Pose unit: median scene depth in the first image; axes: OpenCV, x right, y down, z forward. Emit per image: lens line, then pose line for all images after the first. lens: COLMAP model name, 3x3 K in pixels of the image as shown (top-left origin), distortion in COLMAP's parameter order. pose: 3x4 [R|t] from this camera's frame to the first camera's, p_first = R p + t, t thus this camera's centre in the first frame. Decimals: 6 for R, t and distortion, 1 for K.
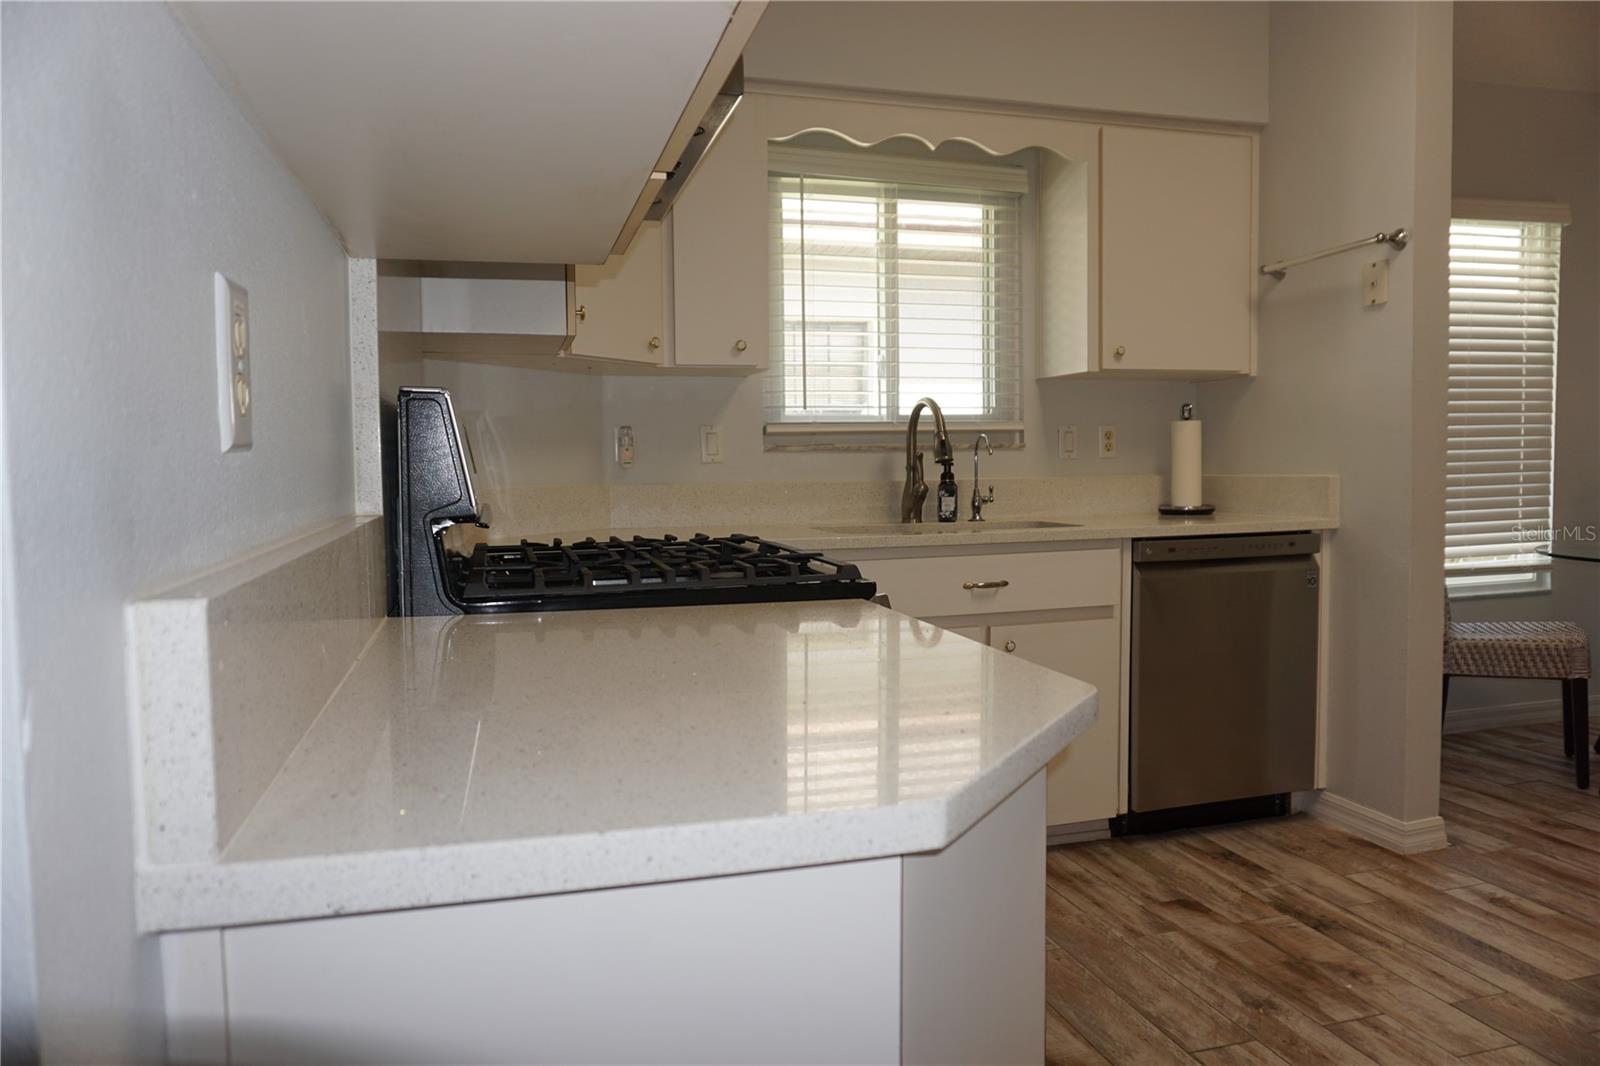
lens RADIAL K [[1065.0, 0, 797.6], [0, 1065.0, 536.9], [0, 0, 1]] dist [-0.044707, 0.034015]
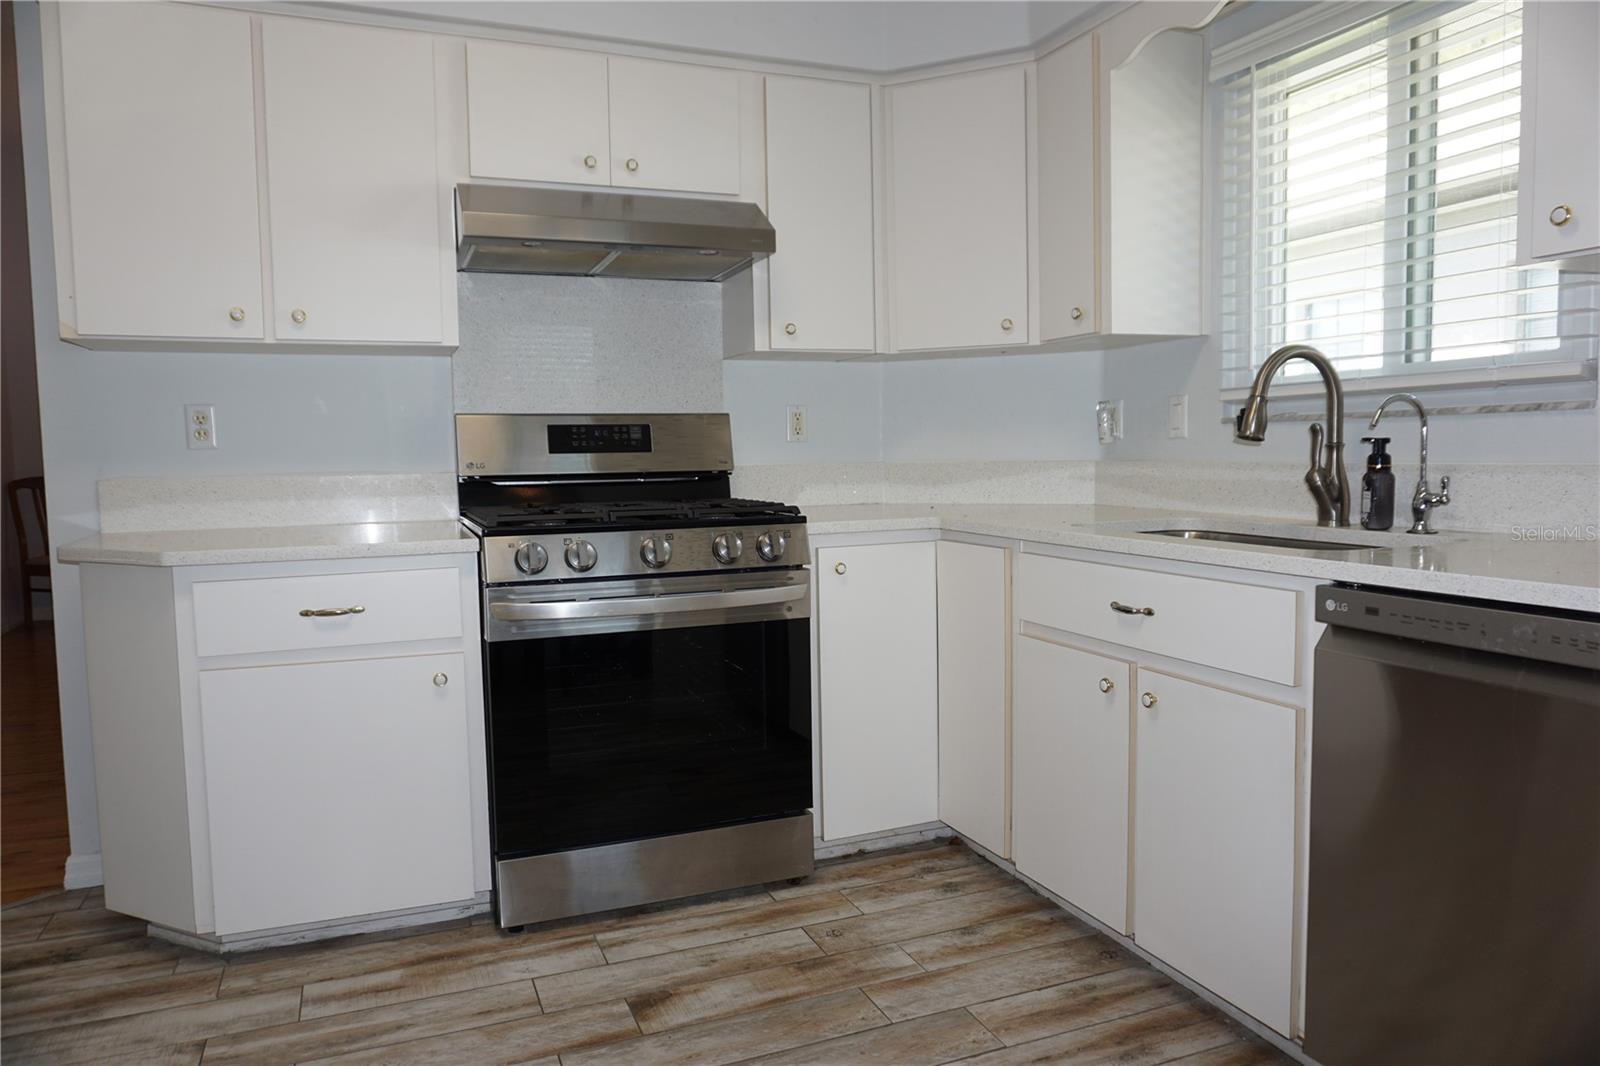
lens RADIAL K [[1065.0, 0, 797.6], [0, 1065.0, 536.9], [0, 0, 1]] dist [-0.044707, 0.034015]
pose [[0.111575, 0.093844, -0.989315, 0.758791], [-0.053822, 0.994641, 0.088279, -0.048926], [0.992297, 0.043397, 0.116028, 0.590692]]
